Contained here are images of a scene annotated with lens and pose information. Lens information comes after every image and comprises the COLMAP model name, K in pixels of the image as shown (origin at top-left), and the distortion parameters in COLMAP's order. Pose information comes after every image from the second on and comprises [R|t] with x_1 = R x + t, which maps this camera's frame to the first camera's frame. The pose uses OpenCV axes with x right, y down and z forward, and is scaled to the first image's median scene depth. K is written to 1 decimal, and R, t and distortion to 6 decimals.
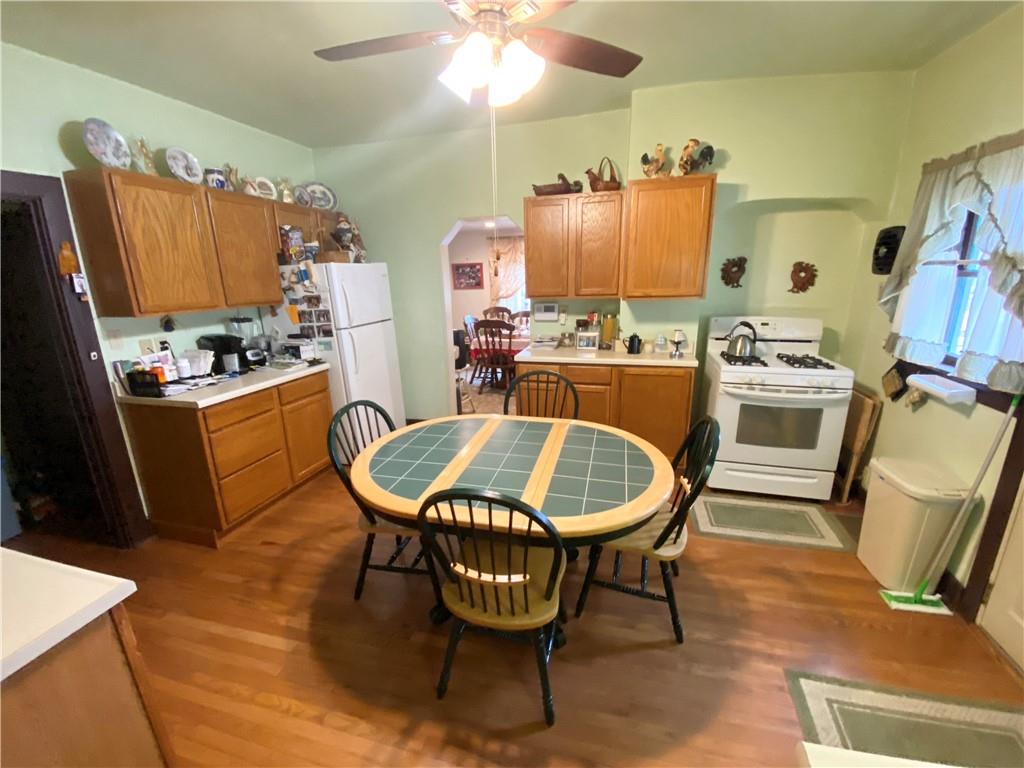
lens RADIAL K [[408.4, 0, 513.6], [0, 408.4, 384.5], [0, 0, 1]] dist [0.051766, -0.038803]
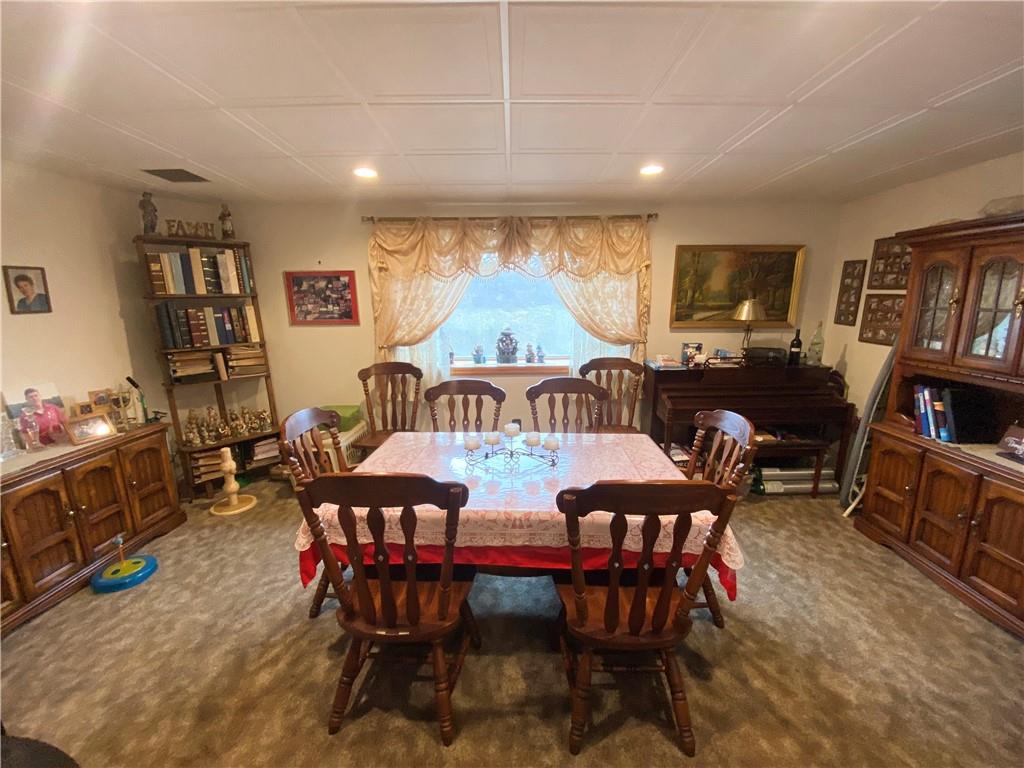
lens RADIAL K [[408.4, 0, 513.6], [0, 408.4, 384.5], [0, 0, 1]] dist [0.051766, -0.038803]
pose [[0.968344, -0.031451, 0.247631, -0.043693], [0.046717, 0.997336, -0.056018, -0.279224], [-0.245209, 0.065813, 0.967234, 1.075525]]
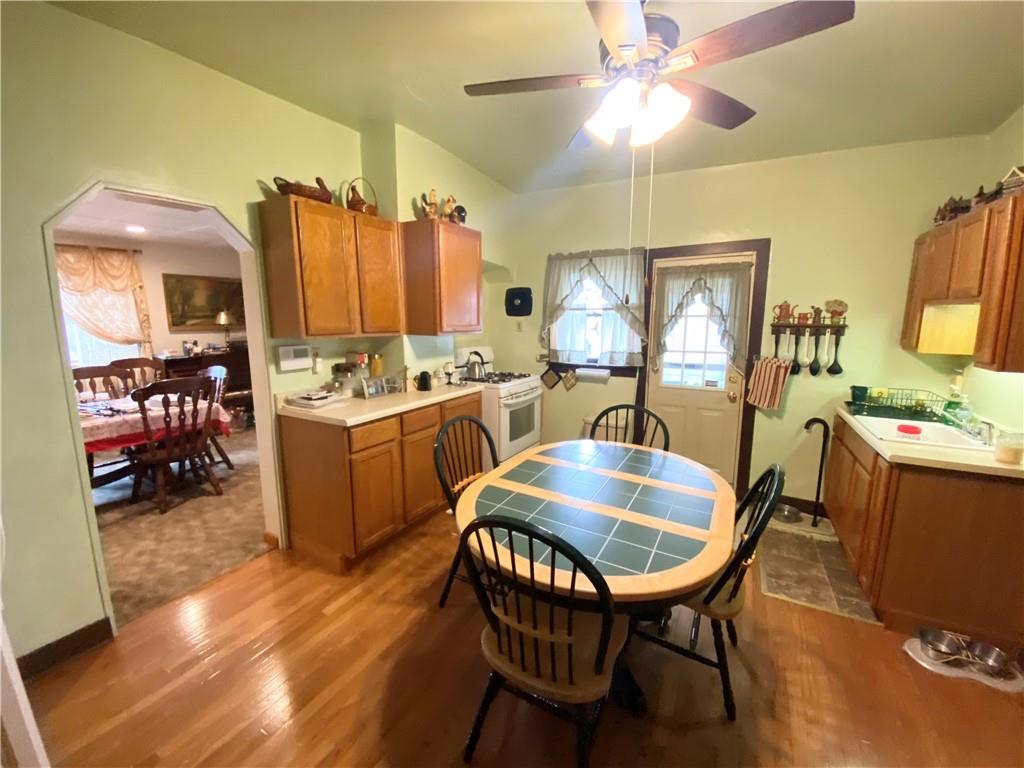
lens RADIAL K [[408.4, 0, 513.6], [0, 408.4, 384.5], [0, 0, 1]] dist [0.051766, -0.038803]
pose [[0.252901, -0.136160, 0.957863, -0.516958], [0.239109, 0.968131, 0.074489, -0.098873], [-0.937479, 0.210196, 0.277398, 0.473876]]
